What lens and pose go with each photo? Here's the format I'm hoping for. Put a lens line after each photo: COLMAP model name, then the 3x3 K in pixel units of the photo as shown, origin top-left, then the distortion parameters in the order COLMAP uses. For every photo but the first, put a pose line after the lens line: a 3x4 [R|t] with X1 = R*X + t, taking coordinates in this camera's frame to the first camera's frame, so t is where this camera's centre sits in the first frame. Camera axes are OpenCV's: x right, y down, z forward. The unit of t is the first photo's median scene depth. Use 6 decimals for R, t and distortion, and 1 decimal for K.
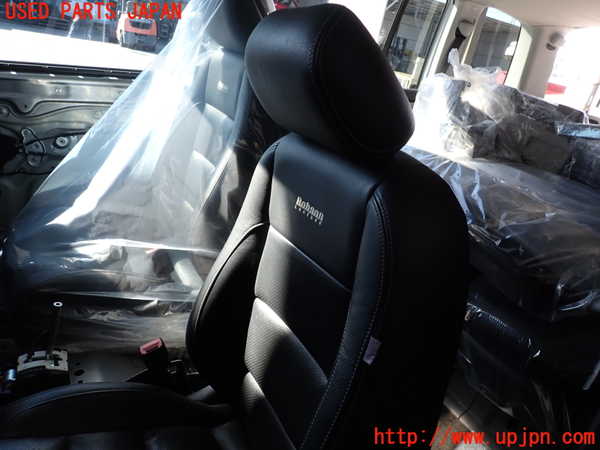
lens RADIAL K [[451.9, 0, 300.0], [0, 451.9, 225.0], [0, 0, 1]] dist [0.002917, 0.002979]
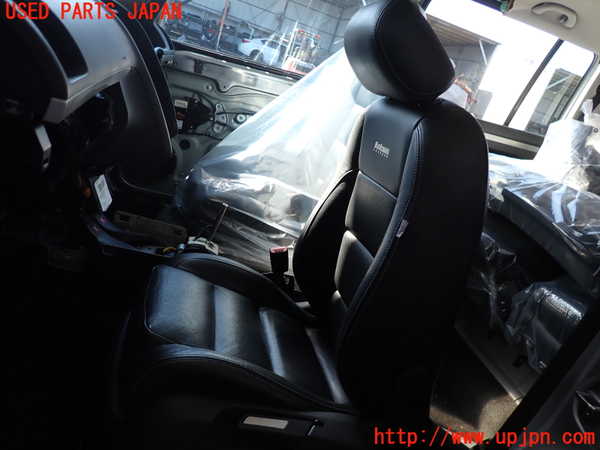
lens RADIAL K [[451.9, 0, 300.0], [0, 451.9, 225.0], [0, 0, 1]] dist [0.002917, 0.002979]
pose [[0.942336, 0.220397, -0.251849, 0.032437], [-0.246775, 0.965924, -0.078058, 0.181530], [0.226063, 0.135707, 0.964614, -0.185341]]
